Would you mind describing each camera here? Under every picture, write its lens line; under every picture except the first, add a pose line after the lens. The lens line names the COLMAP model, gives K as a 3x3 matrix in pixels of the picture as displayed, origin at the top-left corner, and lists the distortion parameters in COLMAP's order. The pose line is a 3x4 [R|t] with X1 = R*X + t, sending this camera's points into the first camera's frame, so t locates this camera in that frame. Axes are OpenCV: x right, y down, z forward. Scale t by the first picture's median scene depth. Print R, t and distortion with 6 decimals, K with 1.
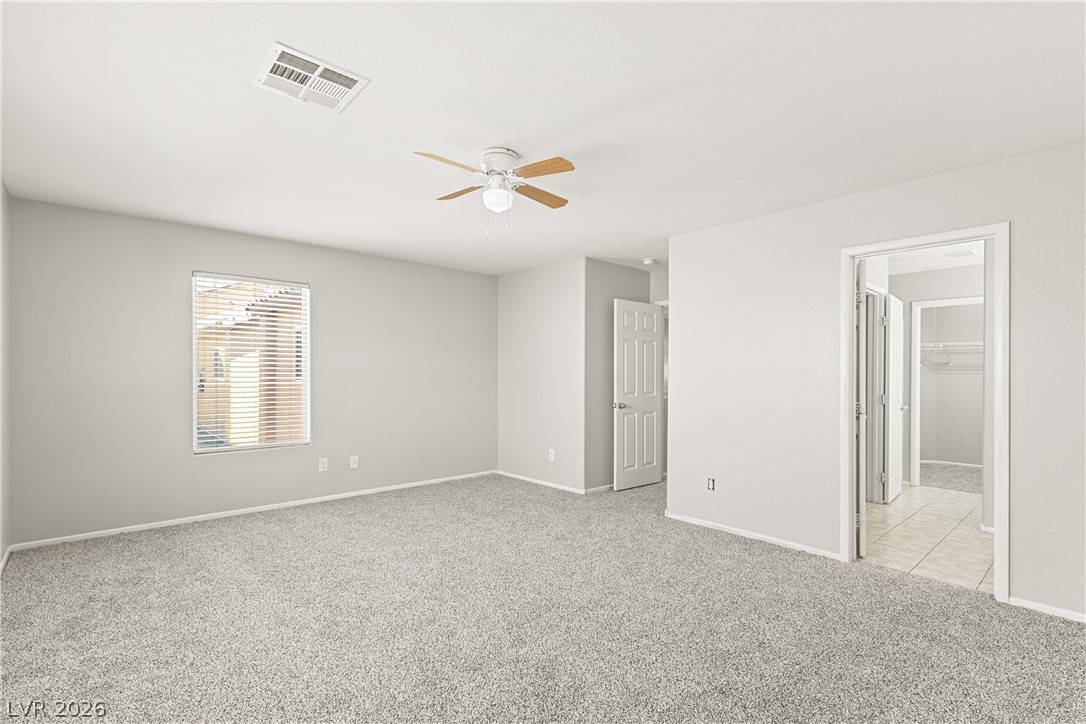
lens RADIAL K [[502.7, 0, 544.5], [0, 502.7, 367.6], [0, 0, 1]] dist [0.004627, -0.000755]
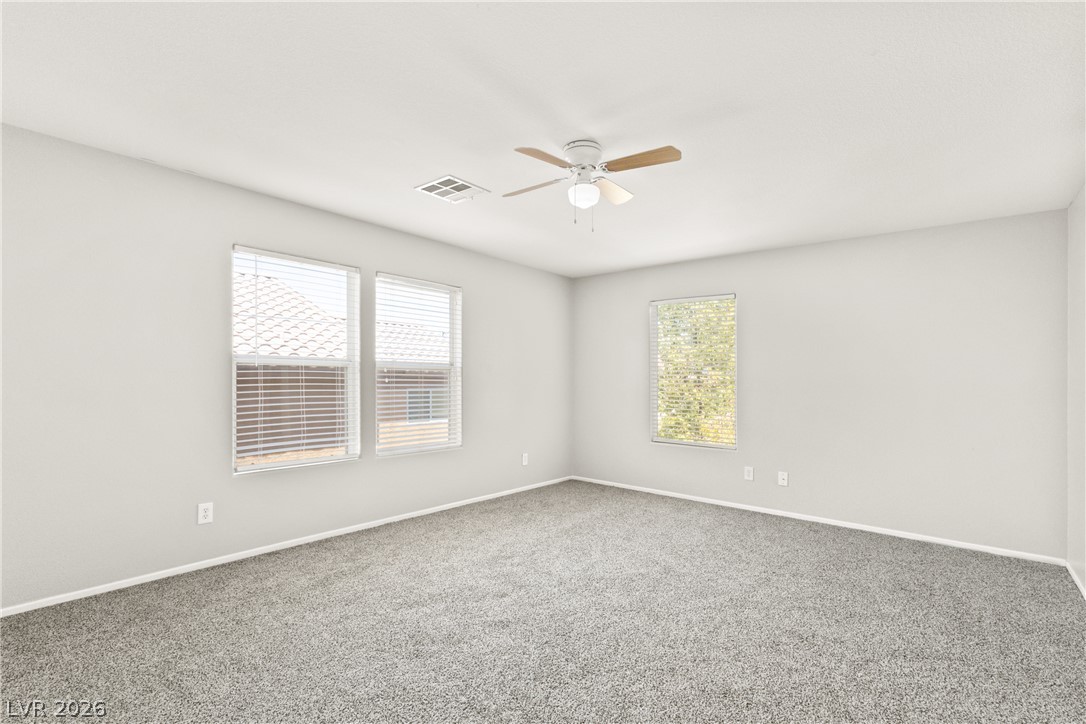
lens RADIAL K [[502.7, 0, 539.7], [0, 502.7, 368.5], [0, 0, 1]] dist [0.004627, -0.000755]
pose [[0.152796, -0.018420, -0.988086, 0.576571], [-0.004598, 0.999802, -0.019350, 0.005418], [0.988247, 0.007499, 0.152681, 0.506040]]
